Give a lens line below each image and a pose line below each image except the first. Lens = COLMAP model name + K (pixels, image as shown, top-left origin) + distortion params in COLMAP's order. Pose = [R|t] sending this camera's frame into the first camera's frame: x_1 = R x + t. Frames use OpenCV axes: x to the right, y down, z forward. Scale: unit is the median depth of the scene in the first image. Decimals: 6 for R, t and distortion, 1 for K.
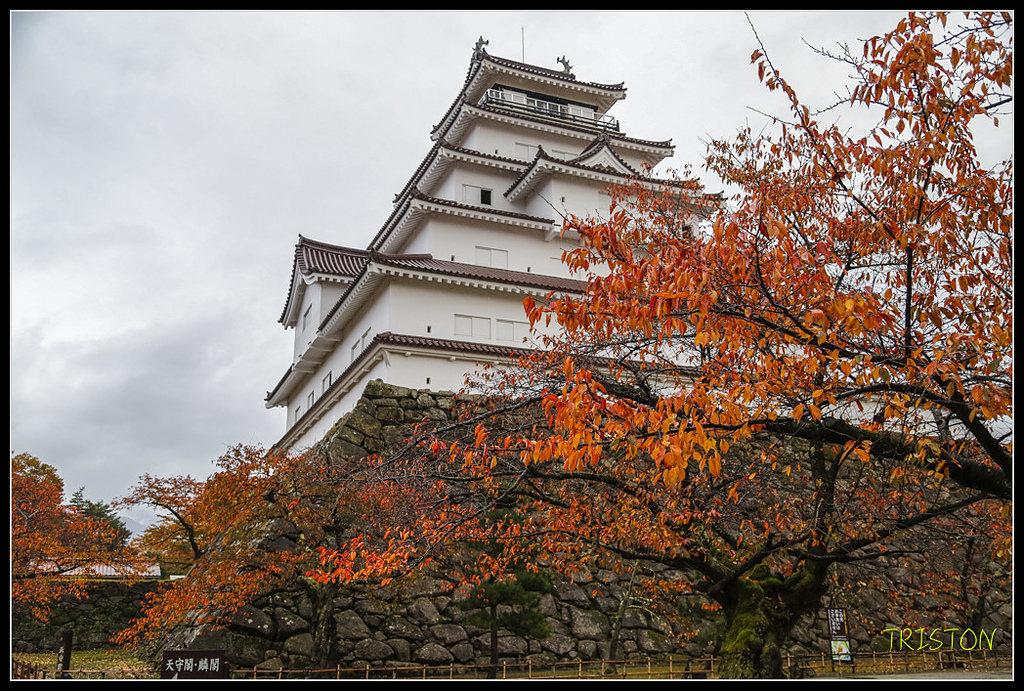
lens RADIAL K [[920.9, 0, 512.0], [0, 920.9, 345.5], [0, 0, 1]] dist [-0.004117, -0.000594]
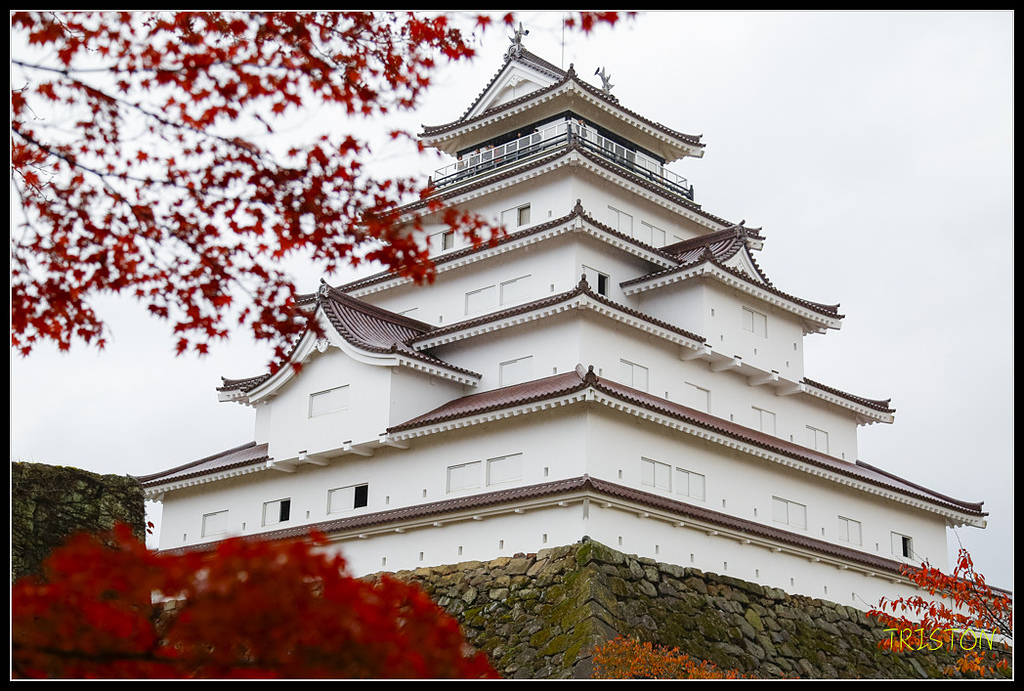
lens RADIAL K [[1519.1, 0, 512.0], [0, 1519.1, 345.5], [0, 0, 1]] dist [0.213631, 0.004121]
pose [[0.921809, 0.157589, 0.354166, -0.518580], [-0.157242, 0.987106, -0.029956, -0.057653], [-0.354320, -0.028076, 0.934703, -0.161814]]
